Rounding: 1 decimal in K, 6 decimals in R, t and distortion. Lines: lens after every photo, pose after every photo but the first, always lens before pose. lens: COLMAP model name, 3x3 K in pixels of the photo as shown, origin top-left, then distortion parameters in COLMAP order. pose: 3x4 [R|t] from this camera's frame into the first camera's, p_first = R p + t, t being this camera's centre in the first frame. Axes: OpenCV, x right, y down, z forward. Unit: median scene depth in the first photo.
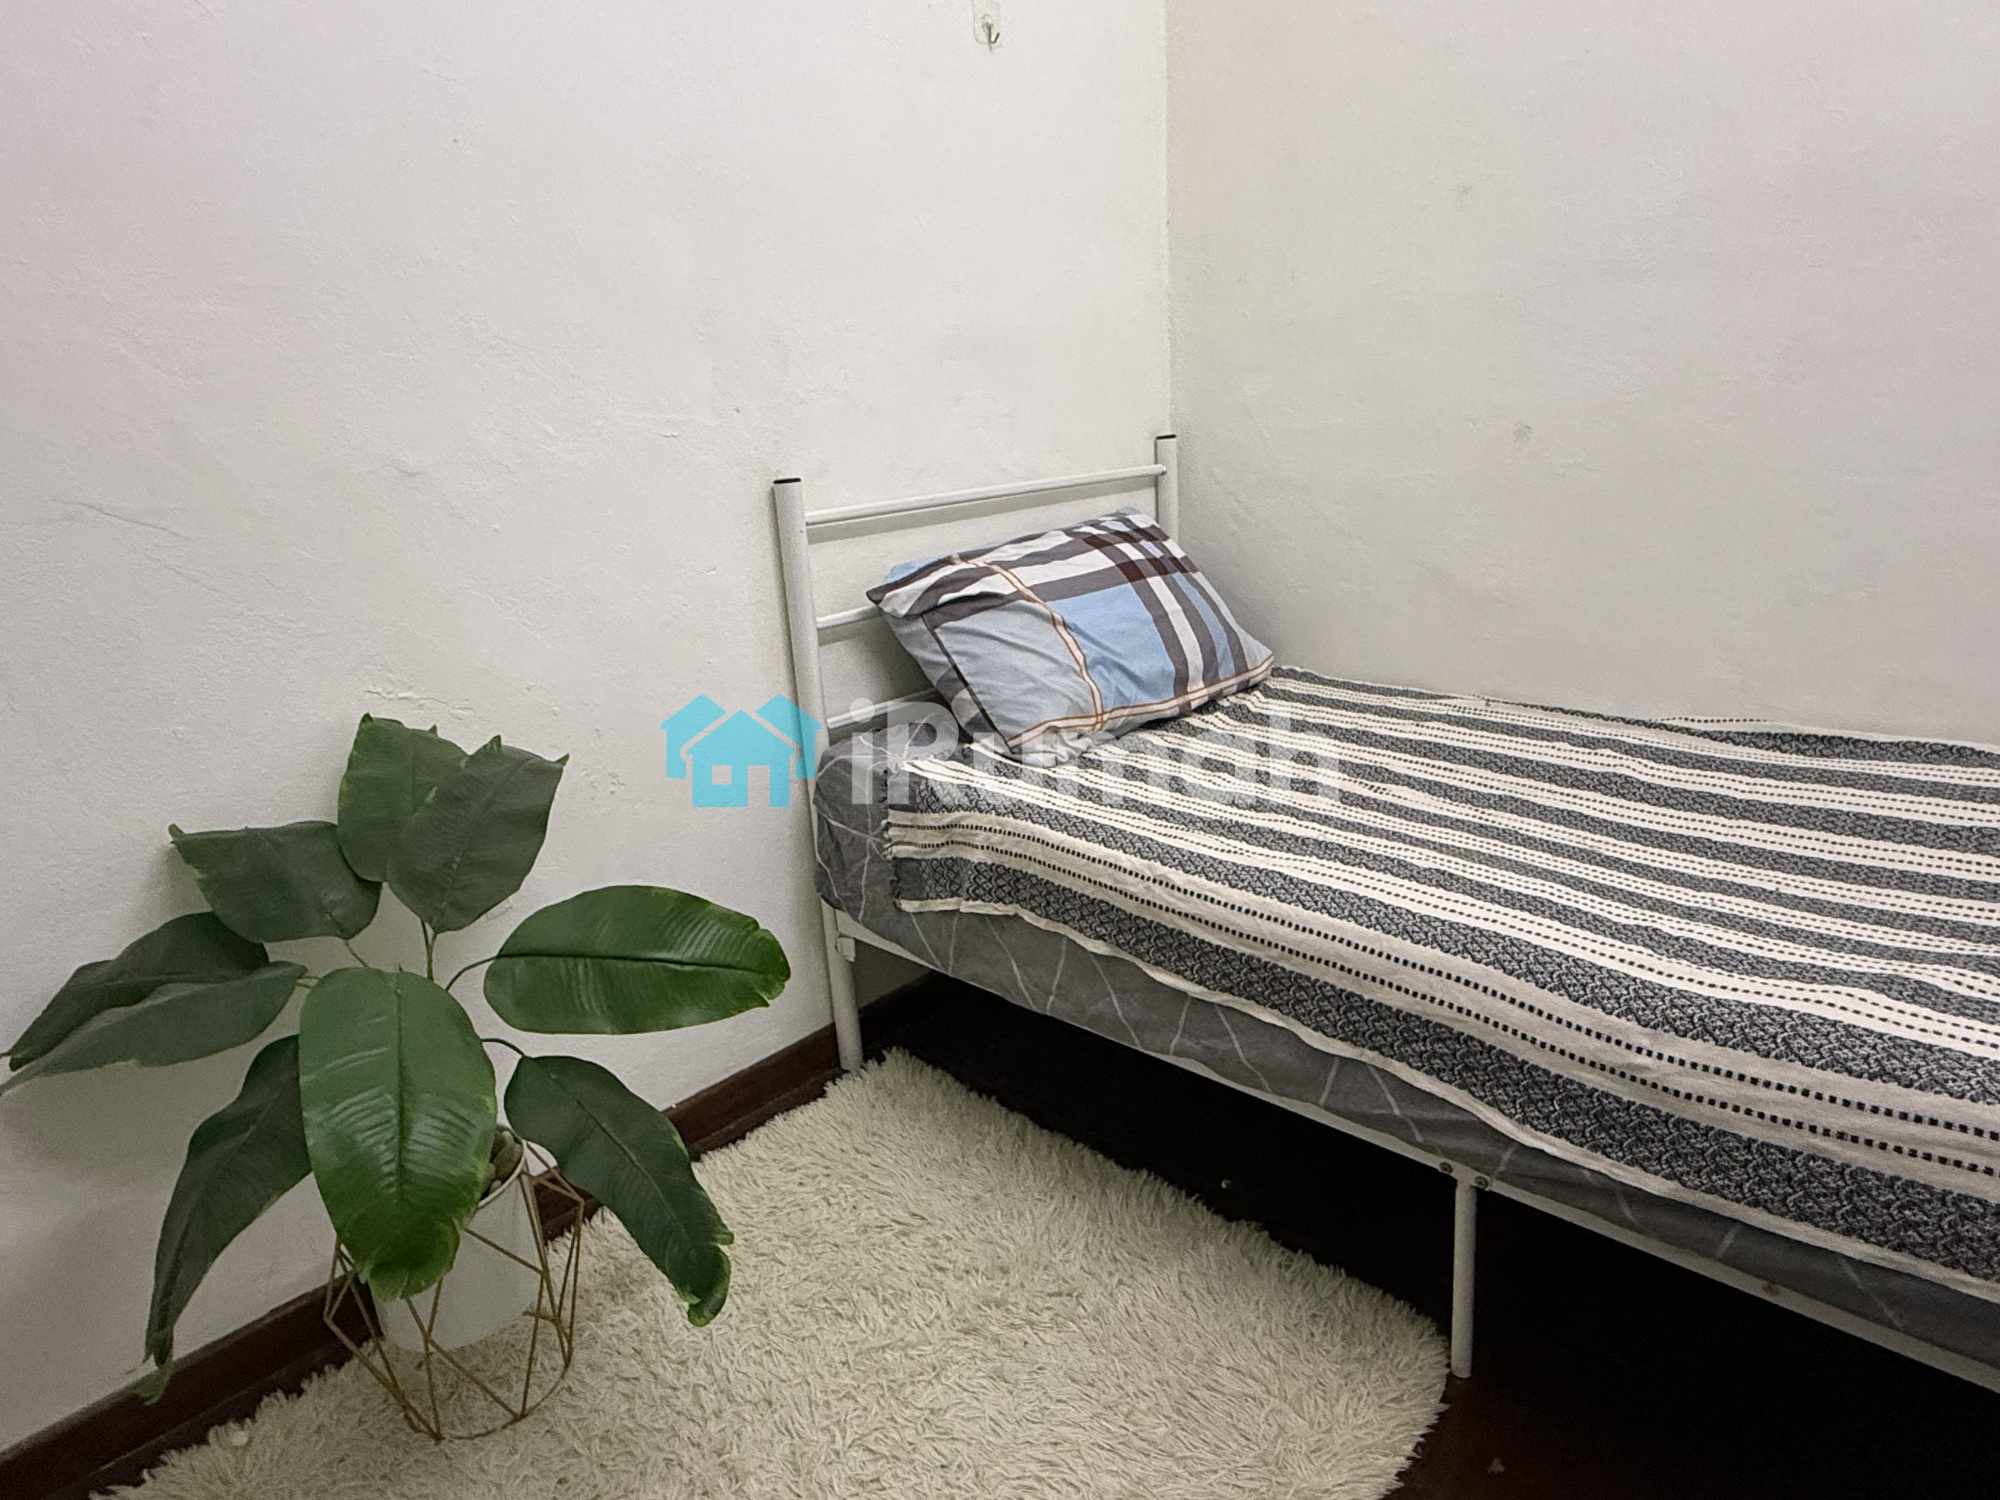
lens RADIAL K [[1168.0, 0, 985.2], [0, 1168.0, 747.6], [0, 0, 1]] dist [-0.001896, -0.000245]
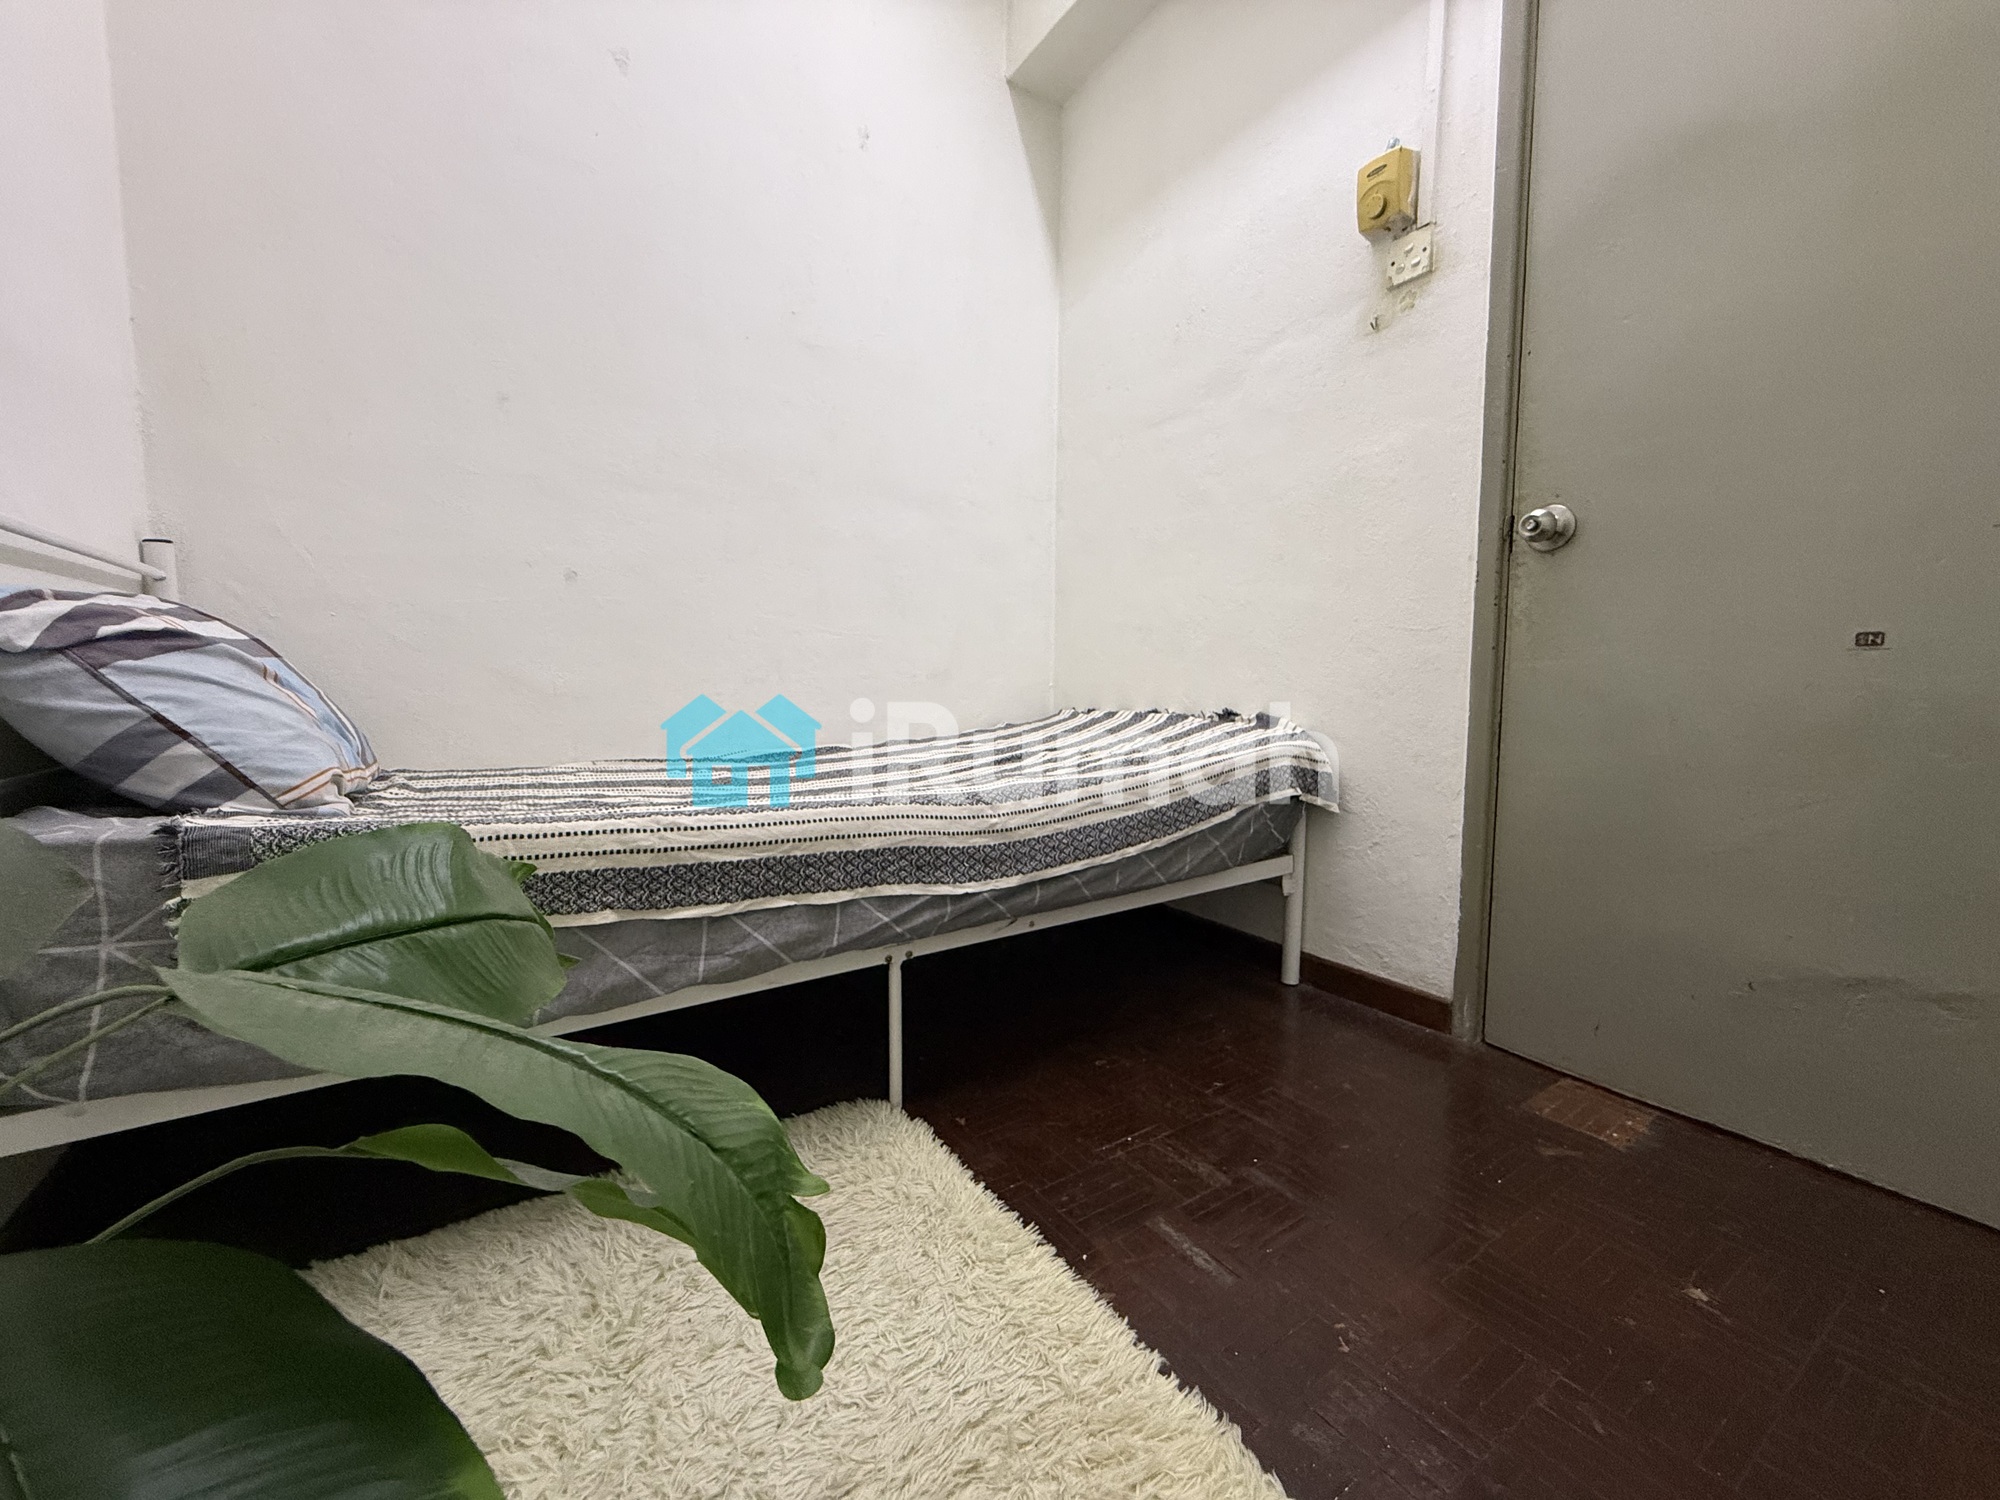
lens RADIAL K [[791.4, 0, 991.3], [0, 791.4, 752.4], [0, 0, 1]] dist [-0.001036, -0.000692]
pose [[0.230938, -0.031397, 0.972462, -0.524065], [0.261508, 0.964705, -0.030956, 0.146278], [-0.937167, 0.261456, 0.230997, 0.495384]]
